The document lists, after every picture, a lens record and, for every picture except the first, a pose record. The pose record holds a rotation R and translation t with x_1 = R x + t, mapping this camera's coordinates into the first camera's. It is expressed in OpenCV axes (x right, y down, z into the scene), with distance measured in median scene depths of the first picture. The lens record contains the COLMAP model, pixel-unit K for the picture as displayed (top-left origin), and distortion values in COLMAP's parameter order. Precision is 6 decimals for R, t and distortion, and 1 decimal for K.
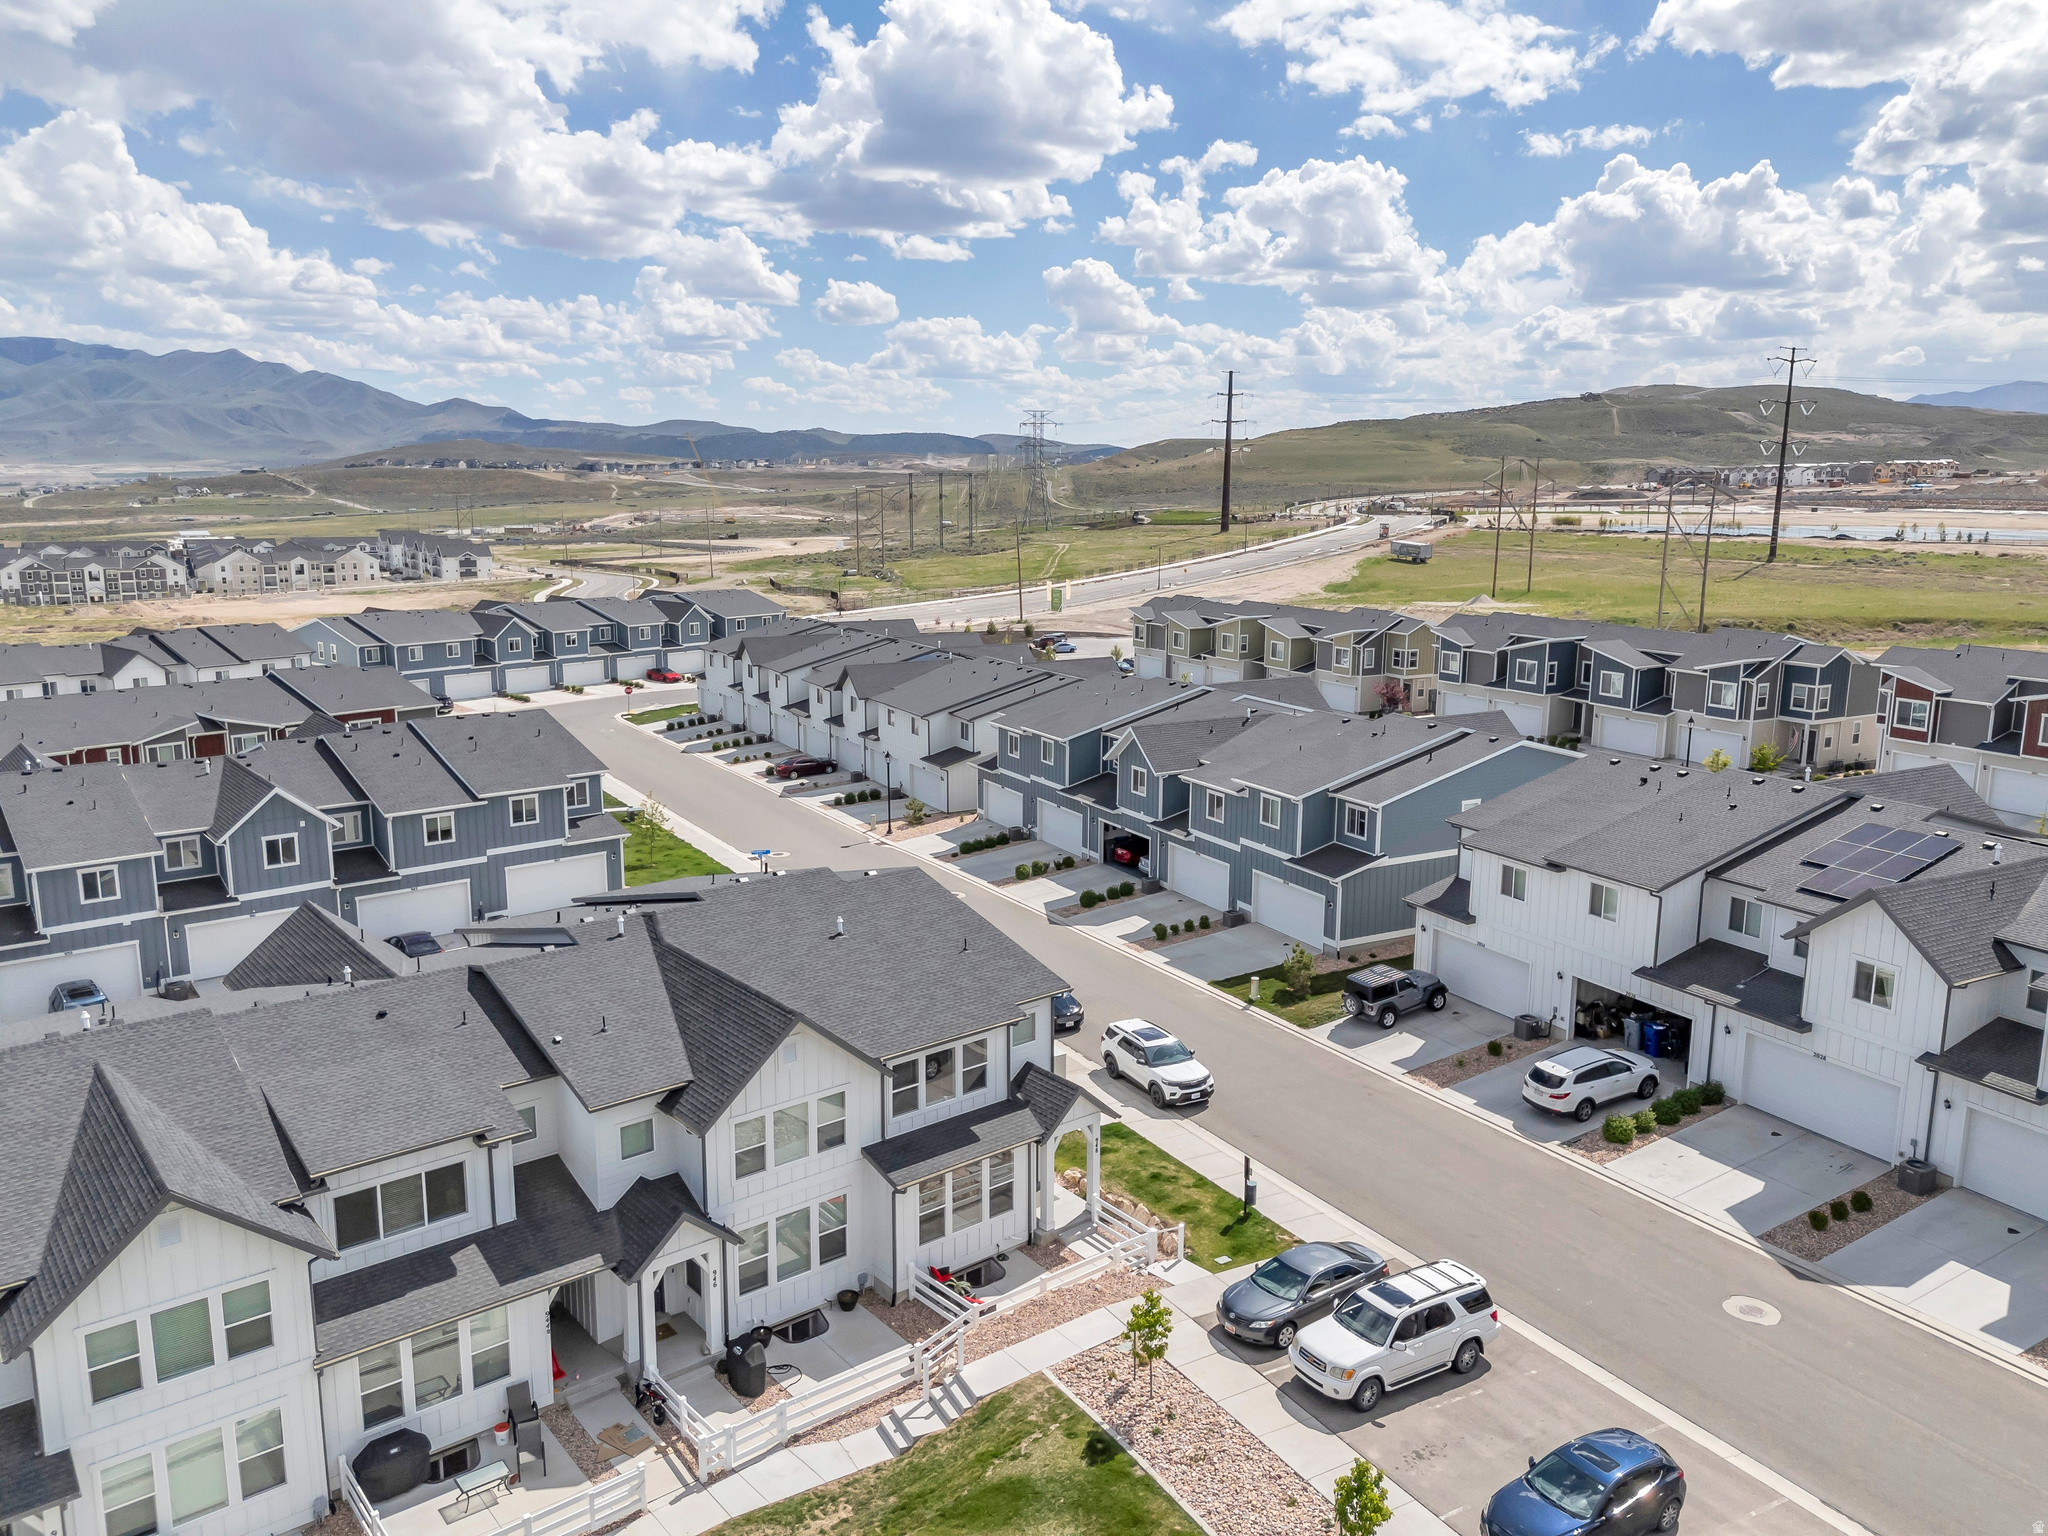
lens RADIAL K [[1561.5, 0, 1024.0], [0, 1561.5, 768.0], [0, 0, 1]] dist [0.096105, -0.099469]
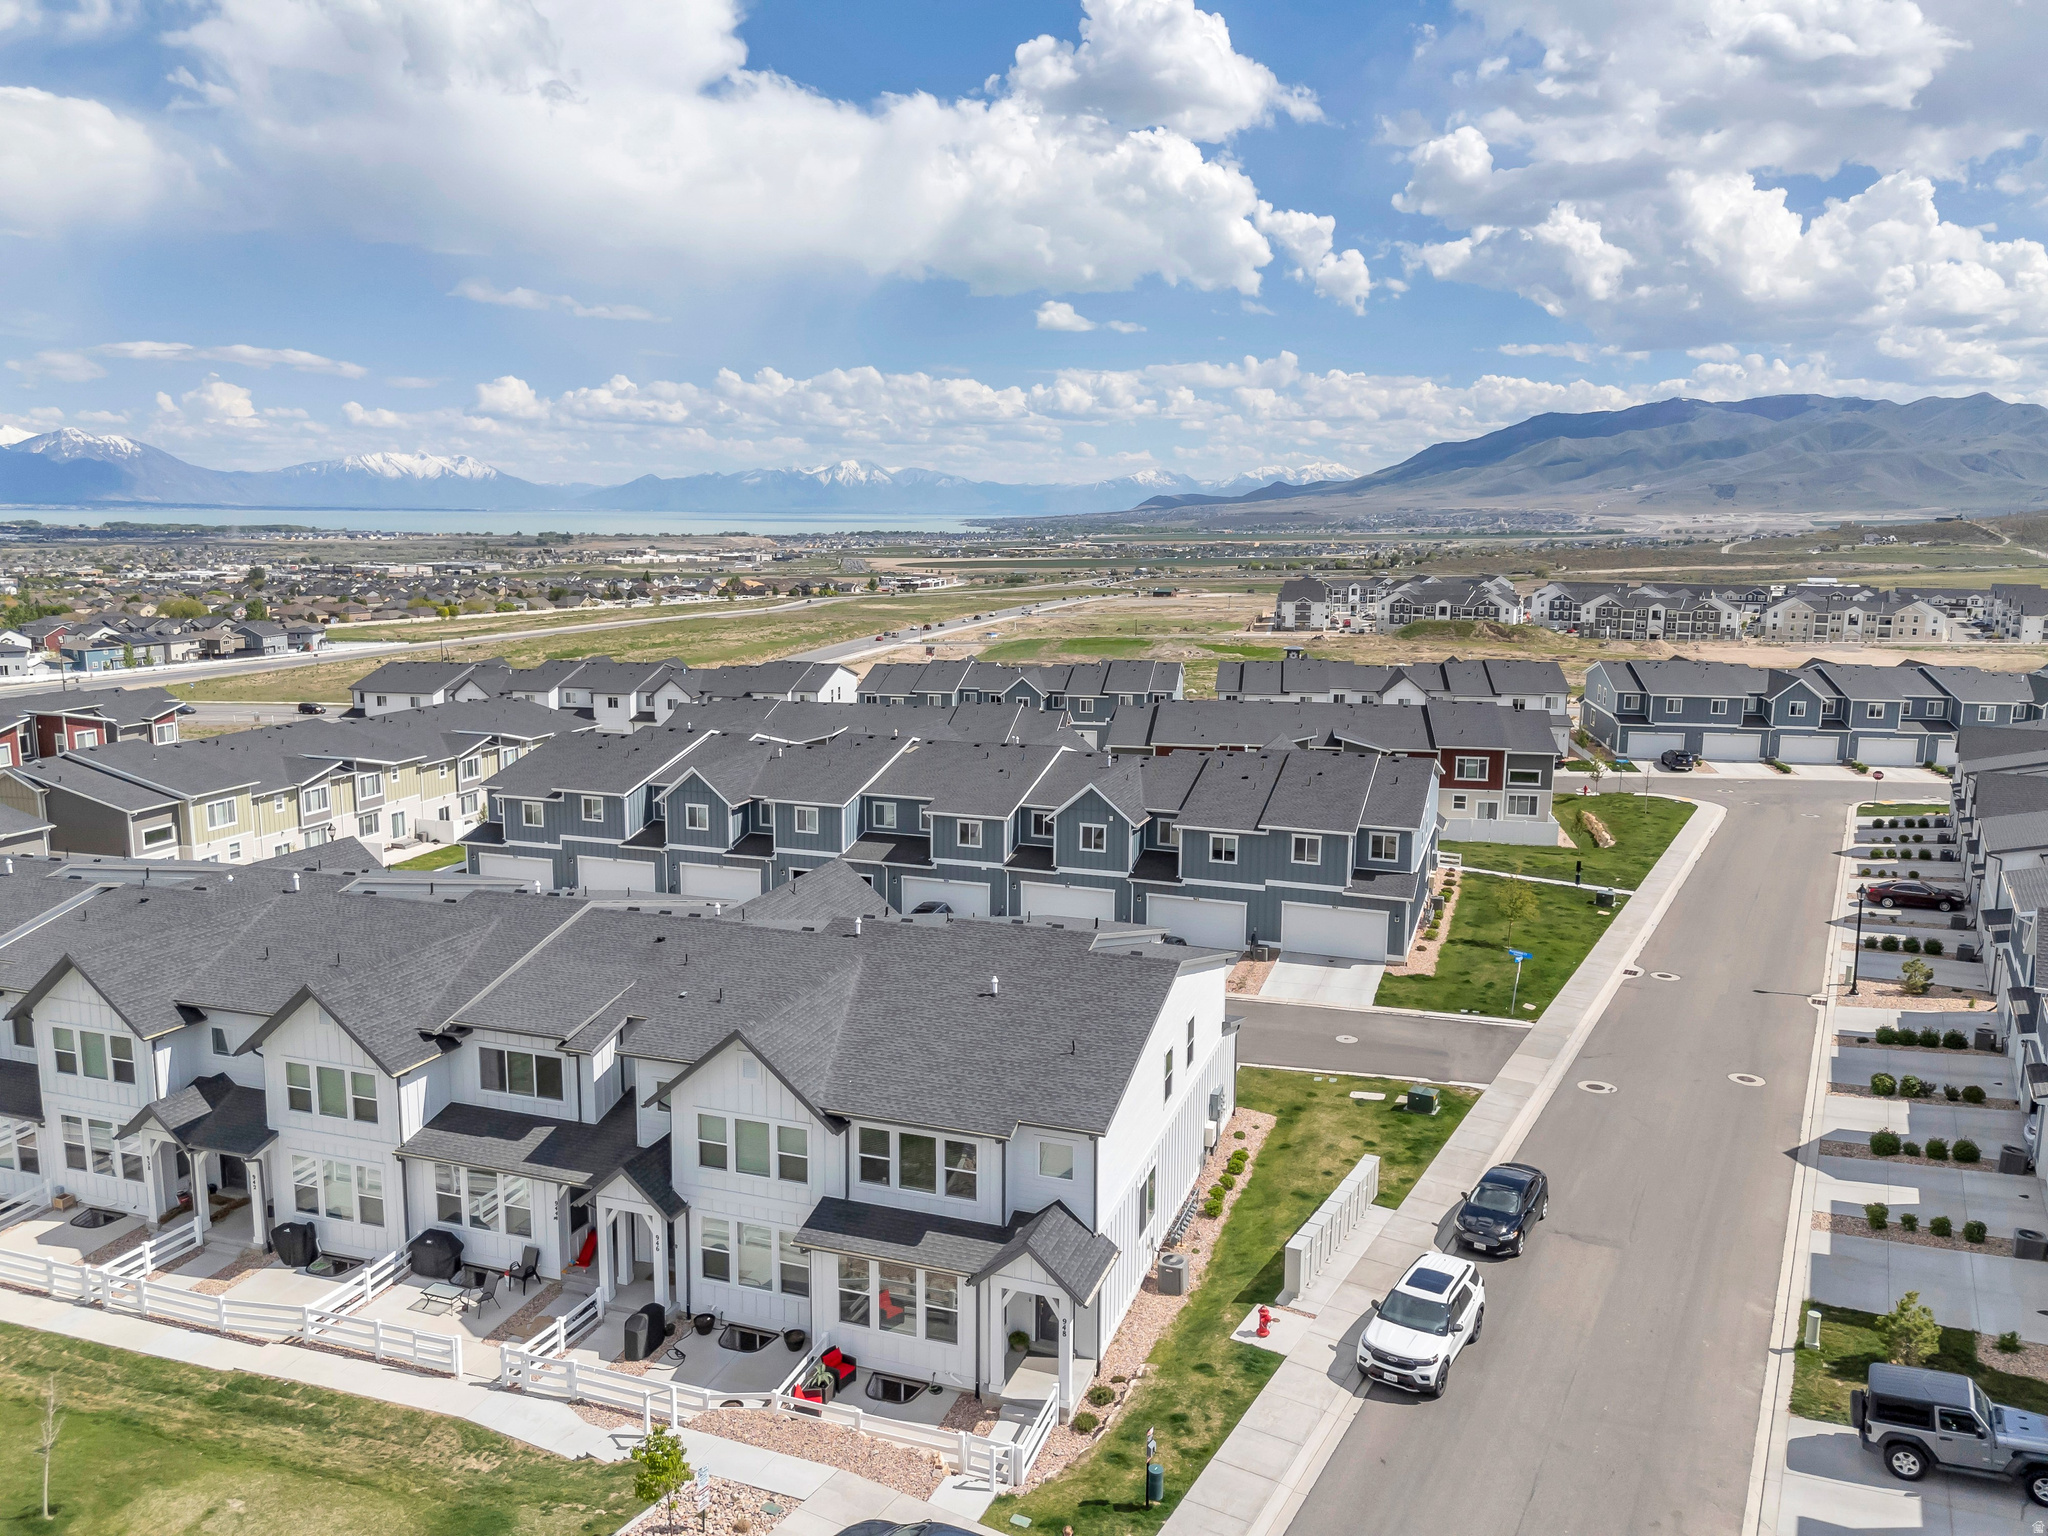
lens RADIAL K [[1517.9, 0, 941.4], [0, 1517.9, 766.6], [0, 0, 1]] dist [0.068694, -0.045352]
pose [[0.512079, 0.147675, -0.846148, 0.039363], [-0.169188, 0.983152, 0.069194, -0.005534], [0.842111, 0.107726, 0.528436, 0.030229]]
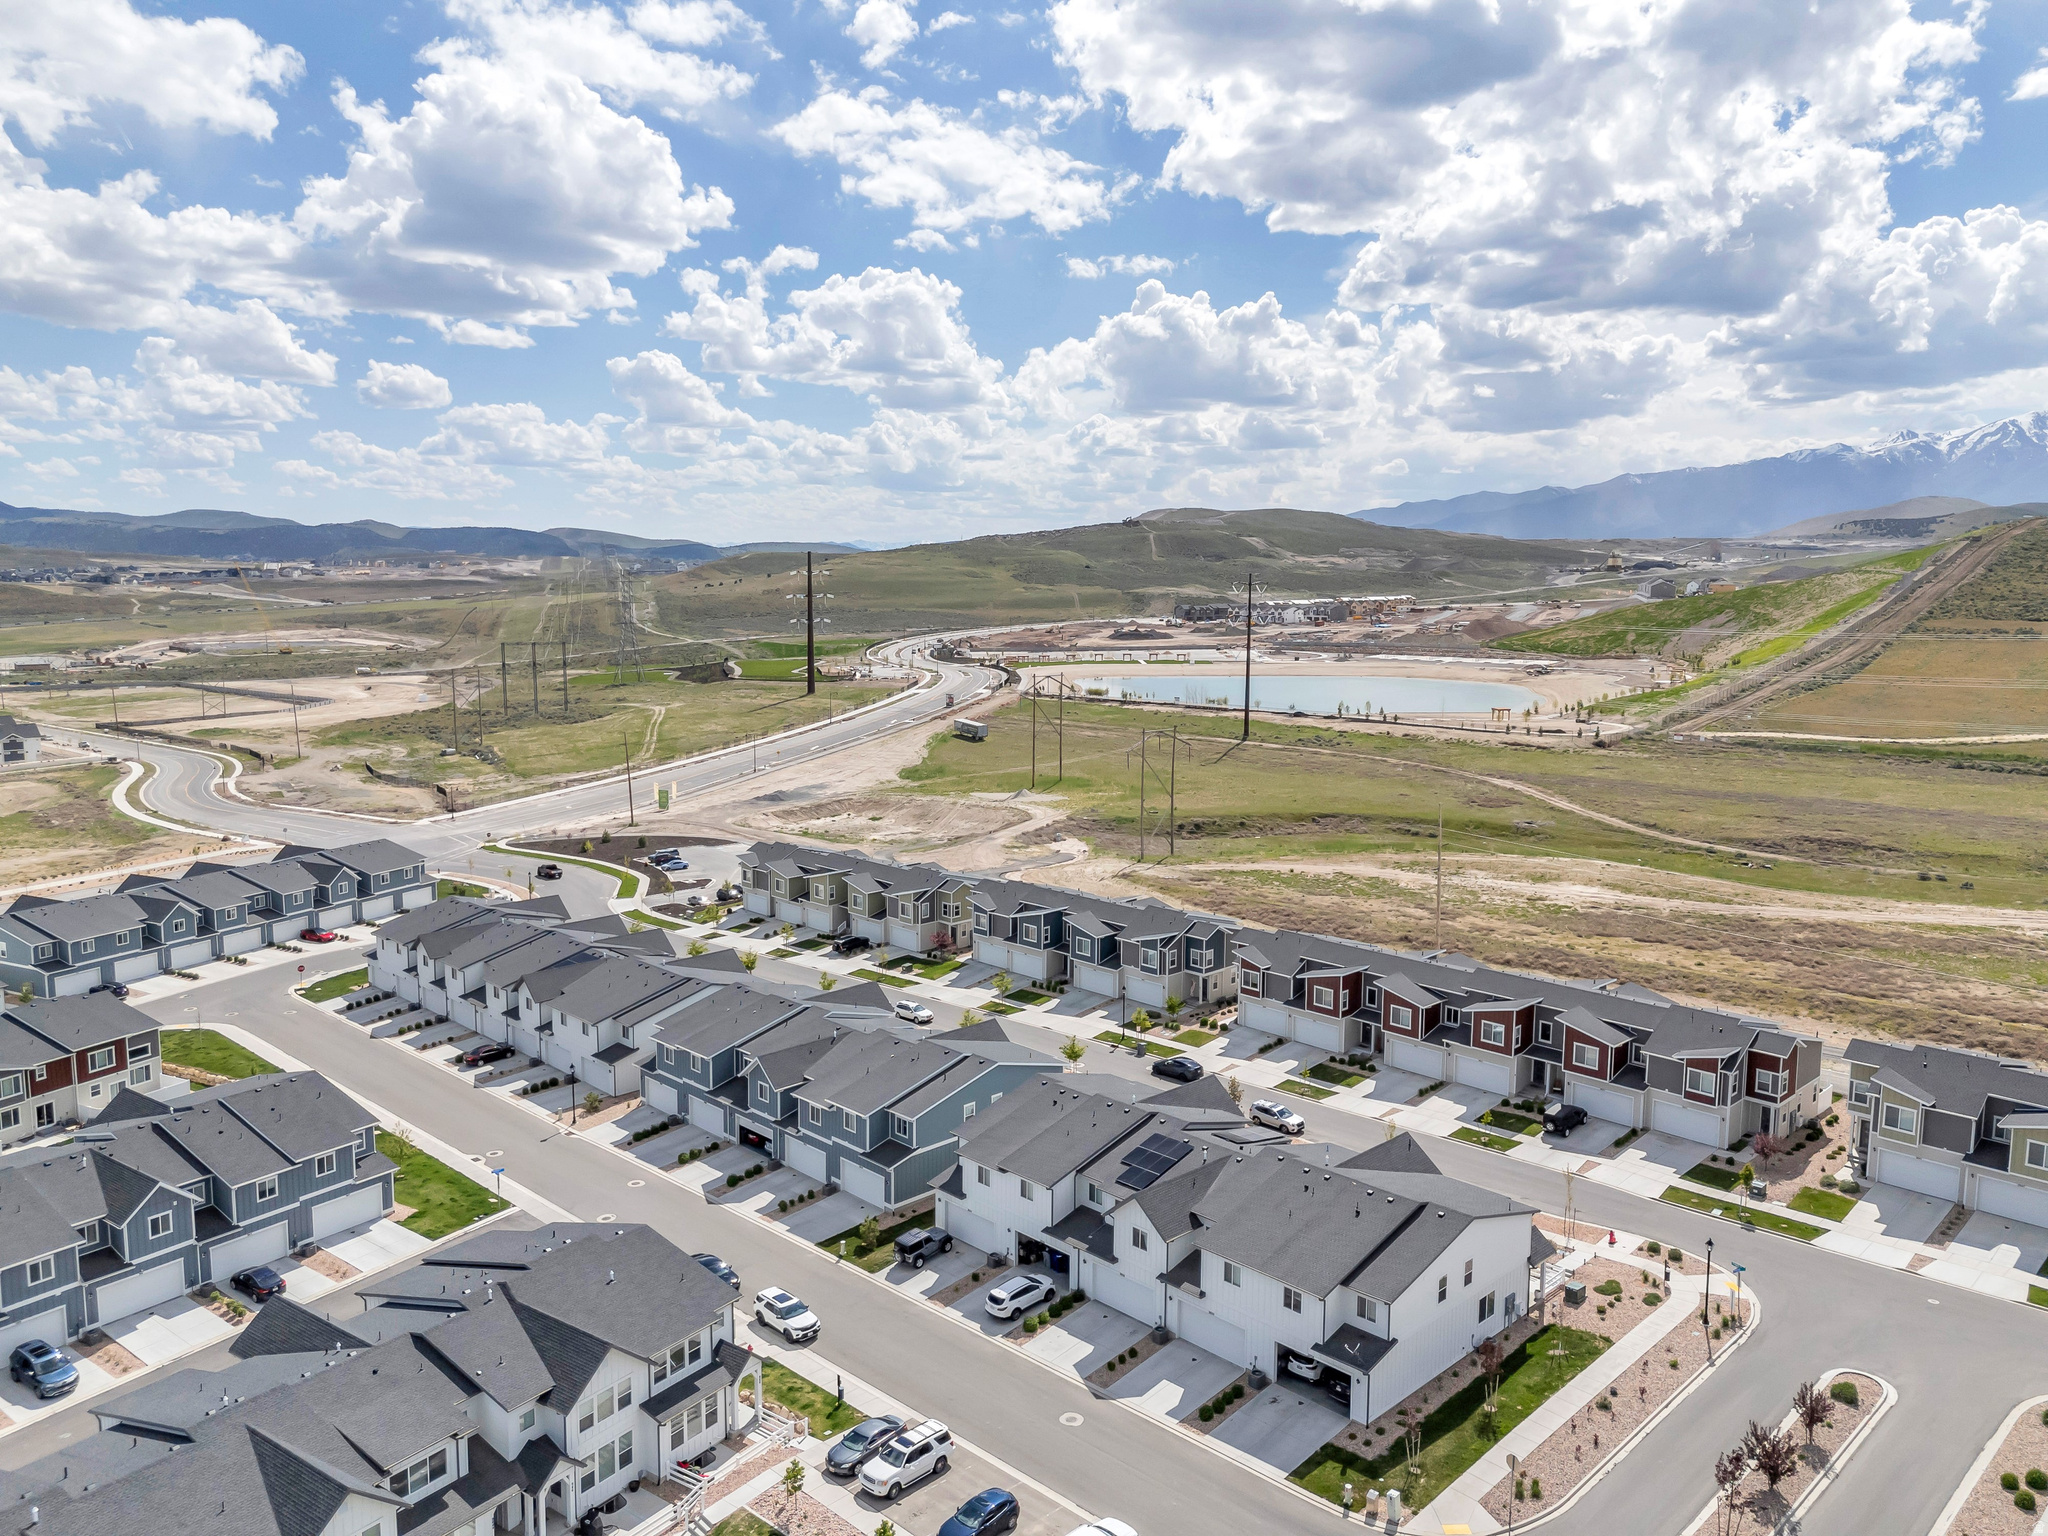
lens RADIAL K [[1591.1, 0, 1024.0], [0, 1591.1, 768.0], [0, 0, 1]] dist [0.069512, -0.054146]
pose [[0.966365, -0.047508, 0.252750, -0.006139], [0.059645, 0.997395, -0.040575, -0.024419], [-0.250164, 0.054286, 0.966681, -0.060999]]
